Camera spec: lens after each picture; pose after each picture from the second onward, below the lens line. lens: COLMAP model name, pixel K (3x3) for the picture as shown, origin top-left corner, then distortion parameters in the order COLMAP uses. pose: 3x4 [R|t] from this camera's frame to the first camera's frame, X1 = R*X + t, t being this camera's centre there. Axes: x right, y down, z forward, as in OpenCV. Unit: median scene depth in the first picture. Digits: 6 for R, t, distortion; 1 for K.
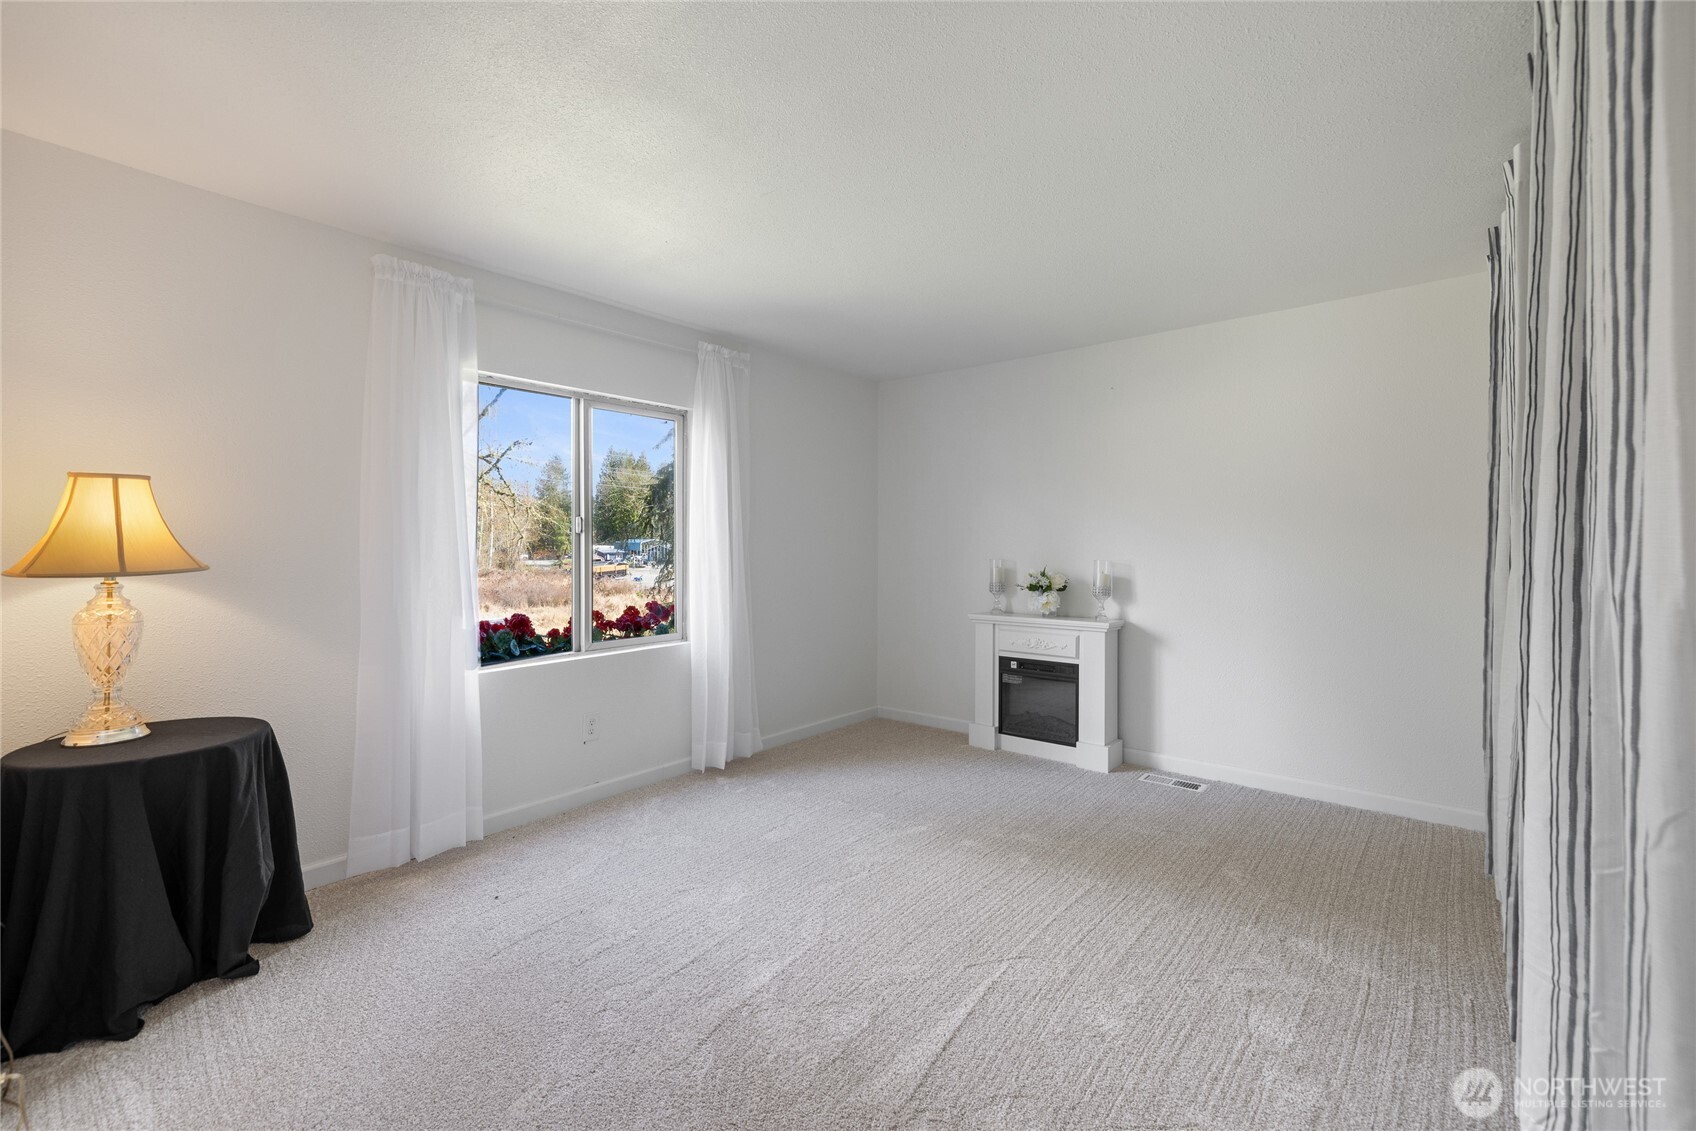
lens RADIAL K [[711.7, 0, 835.6], [0, 711.7, 547.3], [0, 0, 1]] dist [0.000558, 0.000040]
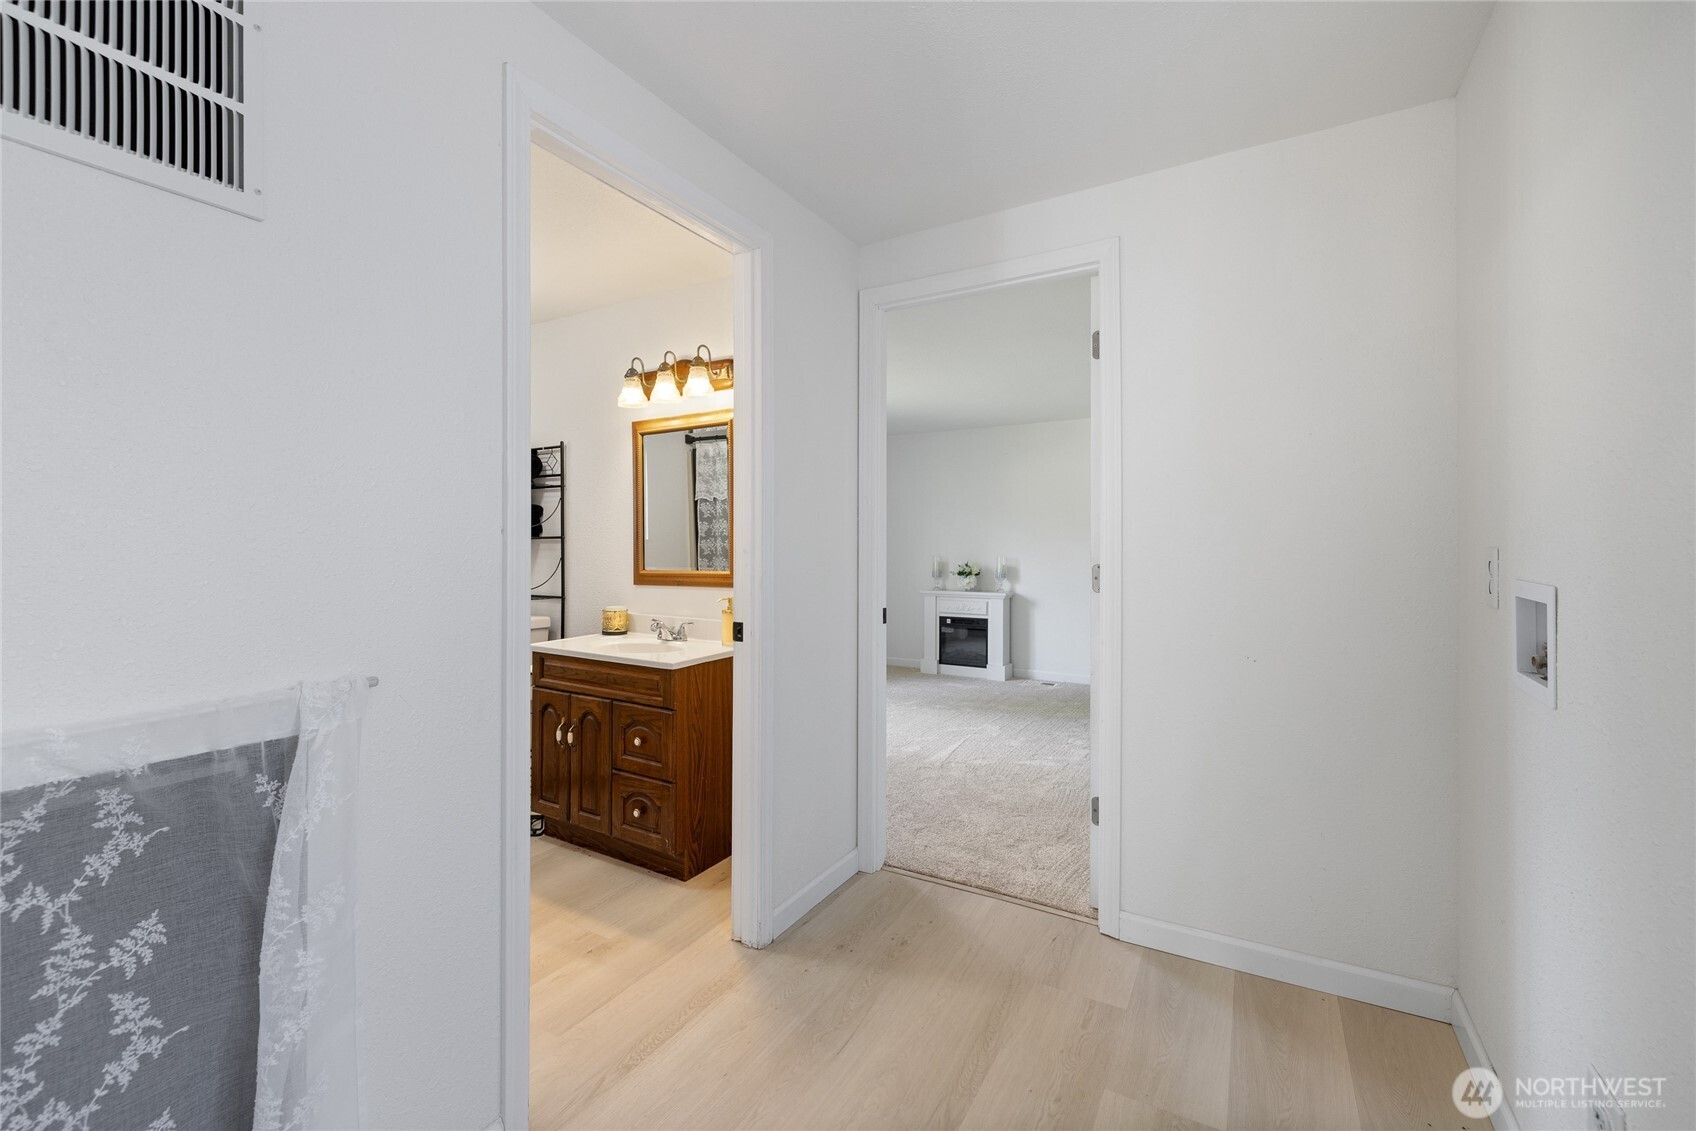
lens RADIAL K [[711.7, 0, 835.6], [0, 711.7, 547.3], [0, 0, 1]] dist [0.000558, 0.000040]
pose [[0.985648, -0.002329, 0.168798, -0.289784], [0.001656, 0.999990, 0.004129, -0.011296], [-0.168806, -0.003790, 0.985642, -0.582054]]
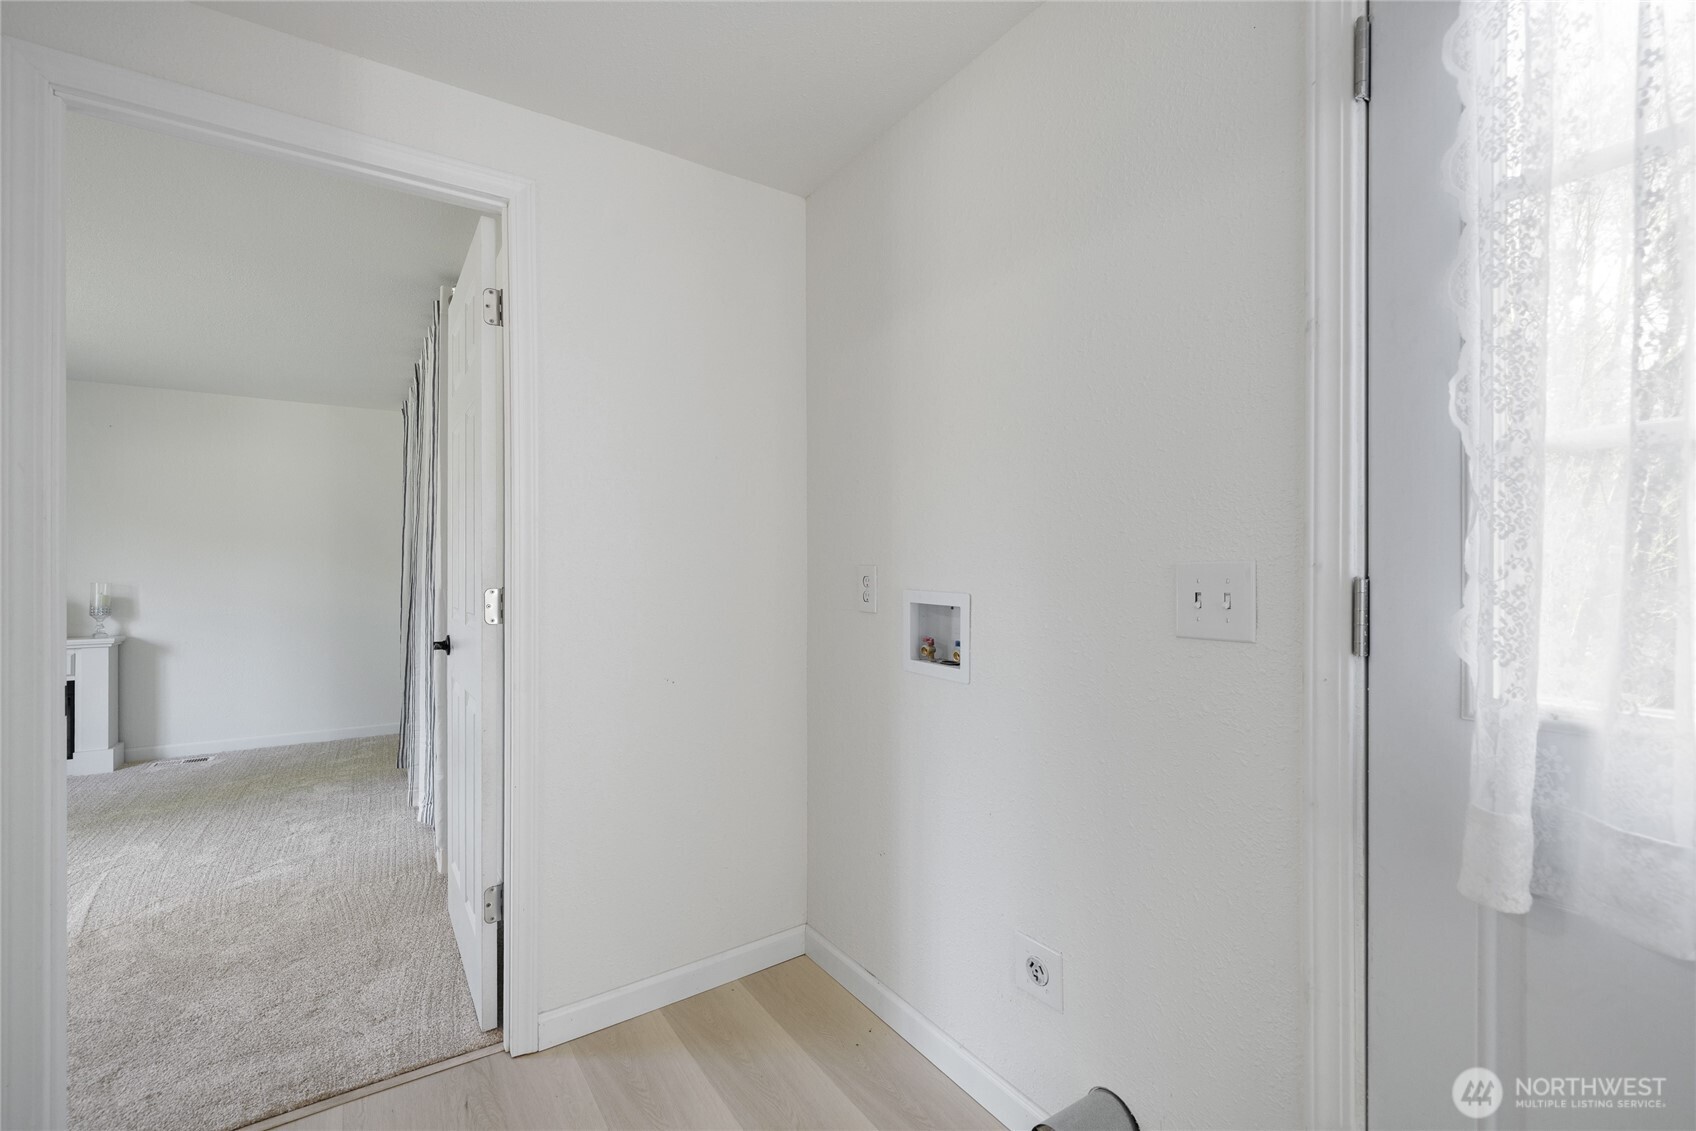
lens RADIAL K [[715.1, 0, 831.7], [0, 715.1, 565.6], [0, 0, 1]] dist [0.000252, -0.000328]
pose [[0.286566, -0.003141, 0.958055, -0.353675], [0.000907, 0.999995, 0.003007, -0.010360], [-0.958060, 0.000007, 0.286567, -0.390221]]
